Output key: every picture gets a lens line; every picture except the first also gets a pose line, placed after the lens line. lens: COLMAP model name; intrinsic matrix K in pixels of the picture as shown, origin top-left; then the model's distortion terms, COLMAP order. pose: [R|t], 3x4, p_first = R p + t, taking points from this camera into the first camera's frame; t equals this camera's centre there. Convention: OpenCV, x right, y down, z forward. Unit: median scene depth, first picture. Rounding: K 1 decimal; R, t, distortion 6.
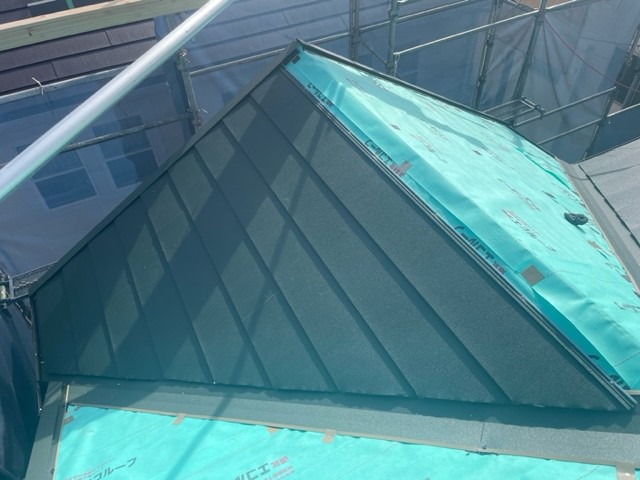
lens RADIAL K [[475.4, 0, 320.0], [0, 475.4, 240.0], [0, 0, 1]] dist [0.050164, -0.068661]
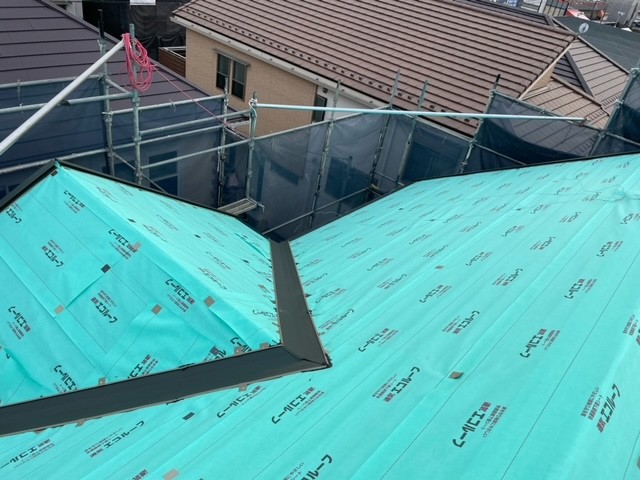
lens RADIAL K [[476.7, 0, 317.0], [0, 476.7, 258.4], [0, 0, 1]] dist [0.026415, -0.003454]
pose [[0.917905, -0.060814, 0.392113, 0.065332], [0.120566, 0.984210, -0.129591, 0.091461], [-0.378041, 0.166228, 0.910743, -0.356429]]
